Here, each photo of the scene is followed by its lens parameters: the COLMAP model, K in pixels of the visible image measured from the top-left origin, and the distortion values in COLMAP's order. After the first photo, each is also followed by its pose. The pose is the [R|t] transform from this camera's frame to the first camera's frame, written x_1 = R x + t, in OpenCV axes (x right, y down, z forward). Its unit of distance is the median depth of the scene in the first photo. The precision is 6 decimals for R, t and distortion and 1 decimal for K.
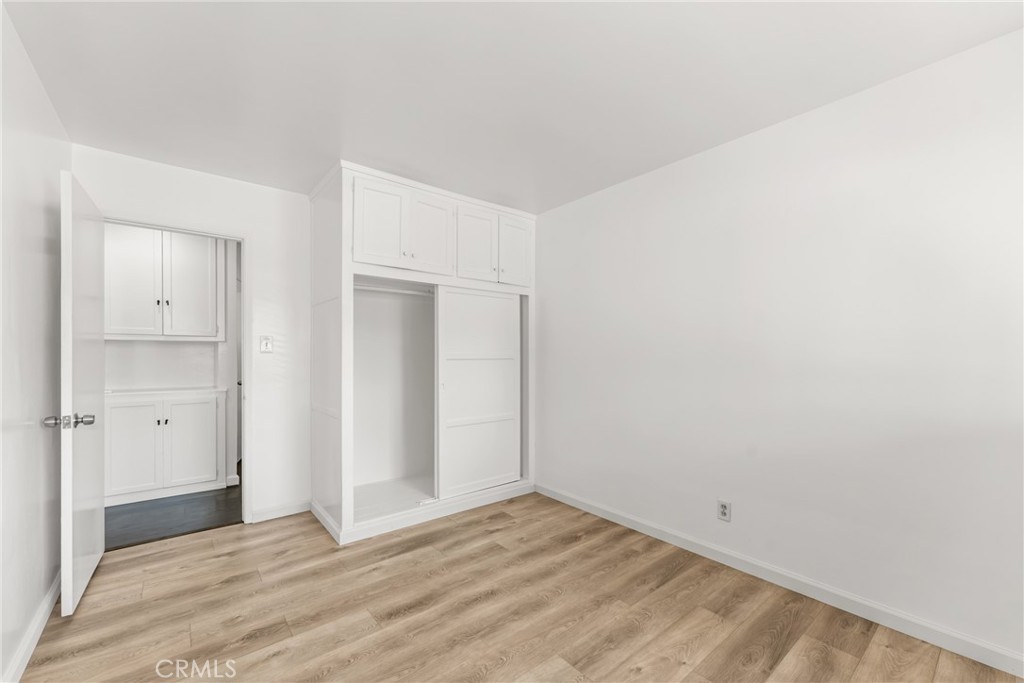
lens RADIAL K [[411.0, 0, 514.7], [0, 411.0, 351.2], [0, 0, 1]] dist [-0.001881, 0.000152]
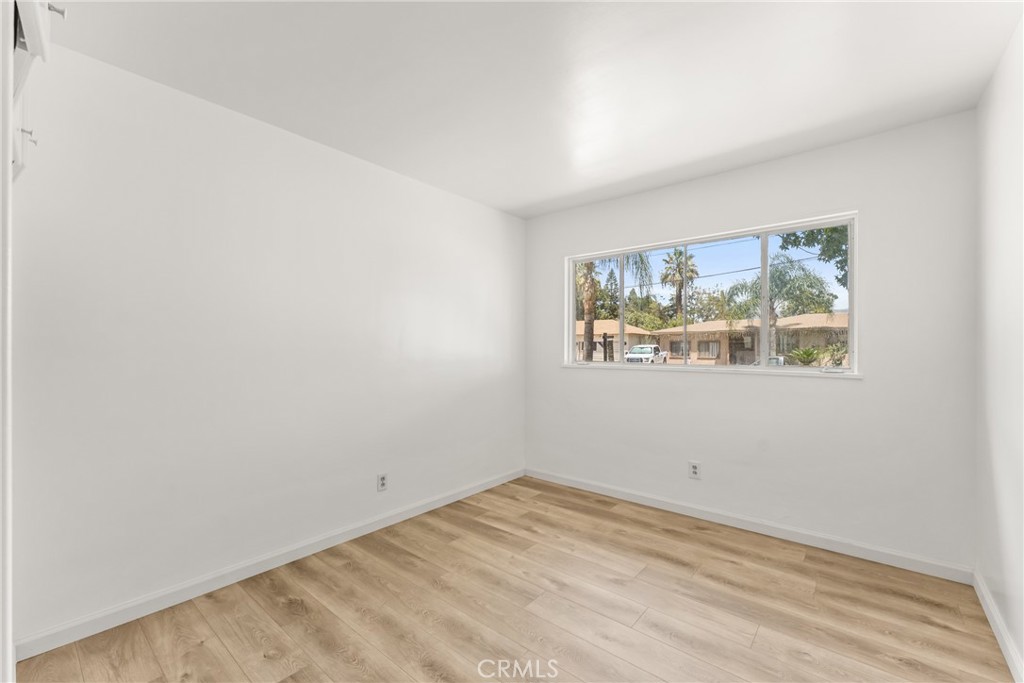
lens RADIAL K [[411.0, 0, 514.3], [0, 411.0, 342.6], [0, 0, 1]] dist [-0.001881, 0.000152]
pose [[-0.161901, 0.004643, 0.986796, -0.730575], [-0.008967, 0.999941, -0.006176, -0.003908], [-0.986766, -0.009849, -0.161850, 0.856287]]
